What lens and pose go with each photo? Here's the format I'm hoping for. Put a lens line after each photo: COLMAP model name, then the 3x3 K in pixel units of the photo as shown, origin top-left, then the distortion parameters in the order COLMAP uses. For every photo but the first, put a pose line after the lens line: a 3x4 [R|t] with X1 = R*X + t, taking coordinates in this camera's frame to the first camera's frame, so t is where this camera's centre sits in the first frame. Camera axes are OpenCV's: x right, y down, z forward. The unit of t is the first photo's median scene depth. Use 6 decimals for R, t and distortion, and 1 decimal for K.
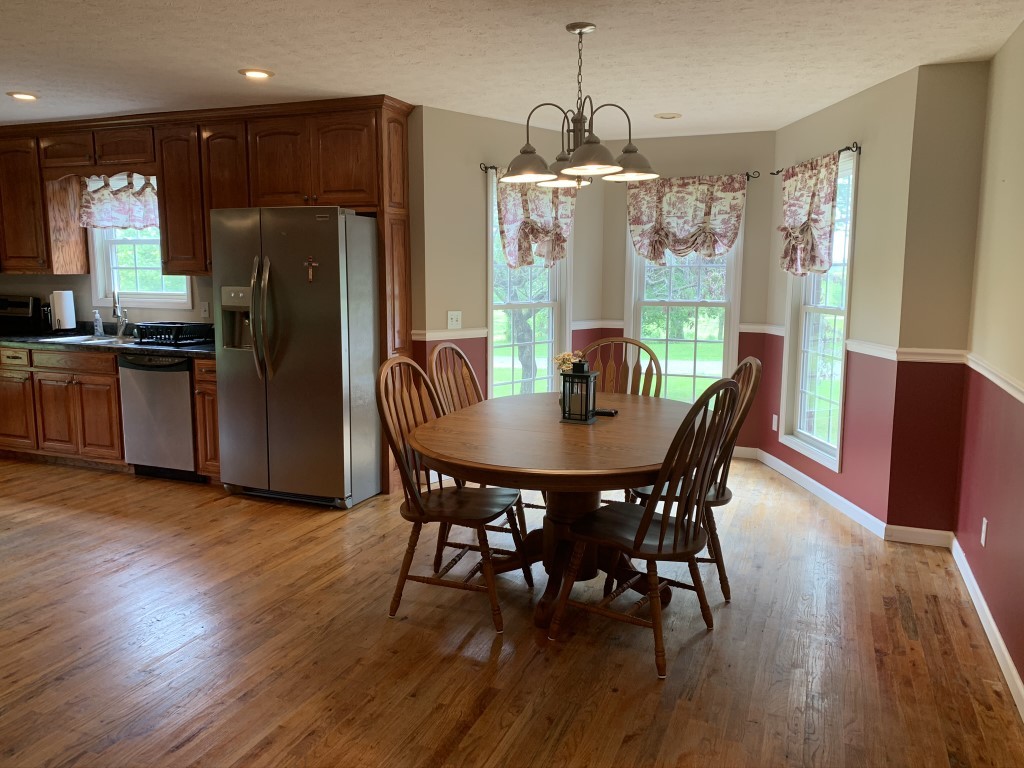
lens RADIAL K [[774.7, 0, 512.9], [0, 774.7, 375.5], [0, 0, 1]] dist [0.049992, -0.058531]
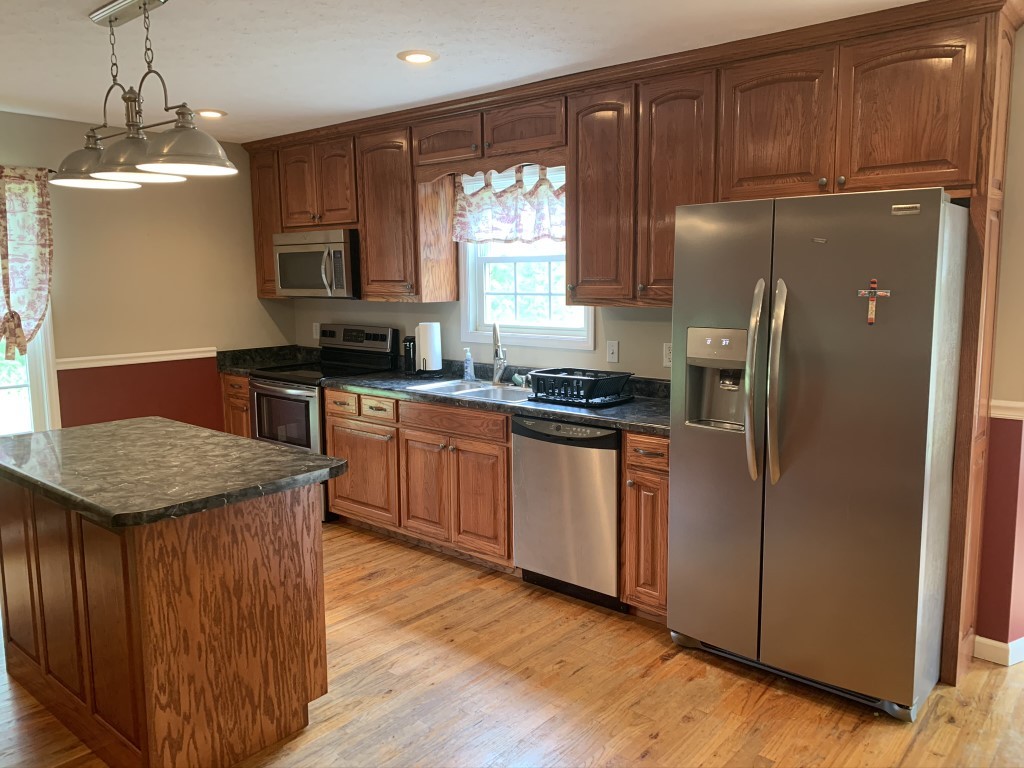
lens RADIAL K [[774.7, 0, 514.5], [0, 774.7, 367.8], [0, 0, 1]] dist [0.049992, -0.058531]
pose [[0.948356, 0.024858, -0.316233, -0.287456], [-0.029893, 0.999492, -0.011079, -0.065840], [0.315797, 0.019960, 0.948617, 0.334528]]
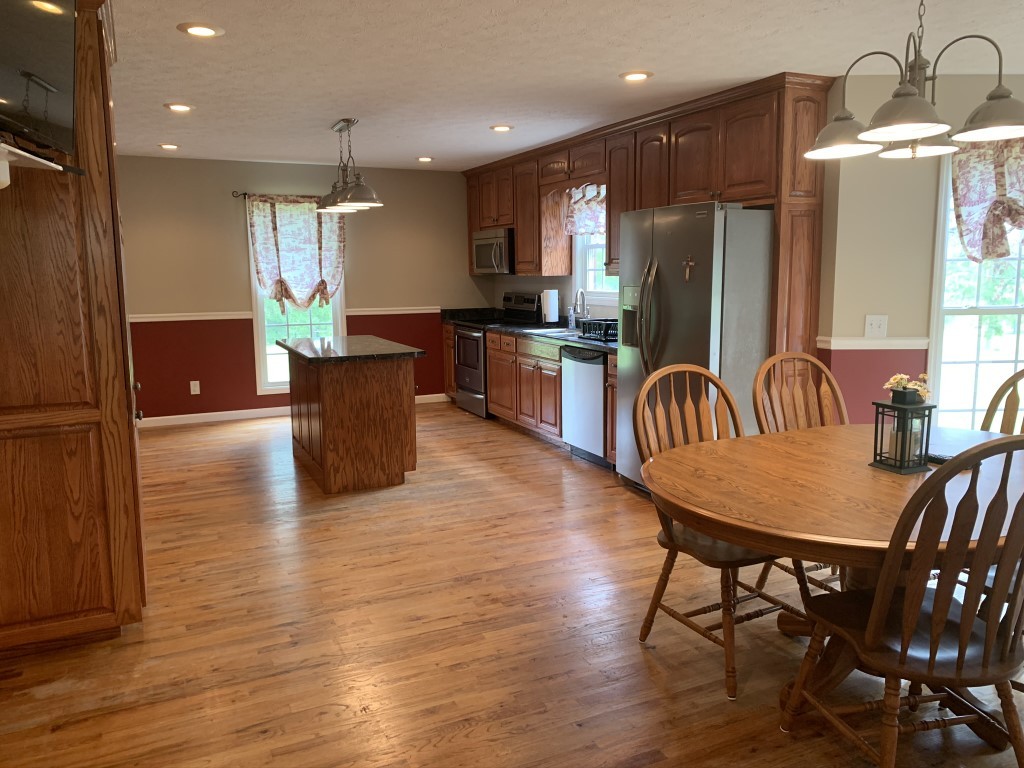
lens RADIAL K [[774.7, 0, 511.0], [0, 774.7, 373.3], [0, 0, 1]] dist [0.049992, -0.058531]
pose [[0.729153, 0.080405, -0.679611, 0.217905], [-0.079188, 0.996316, 0.032914, -0.018822], [0.679753, 0.029817, 0.732834, 0.127645]]
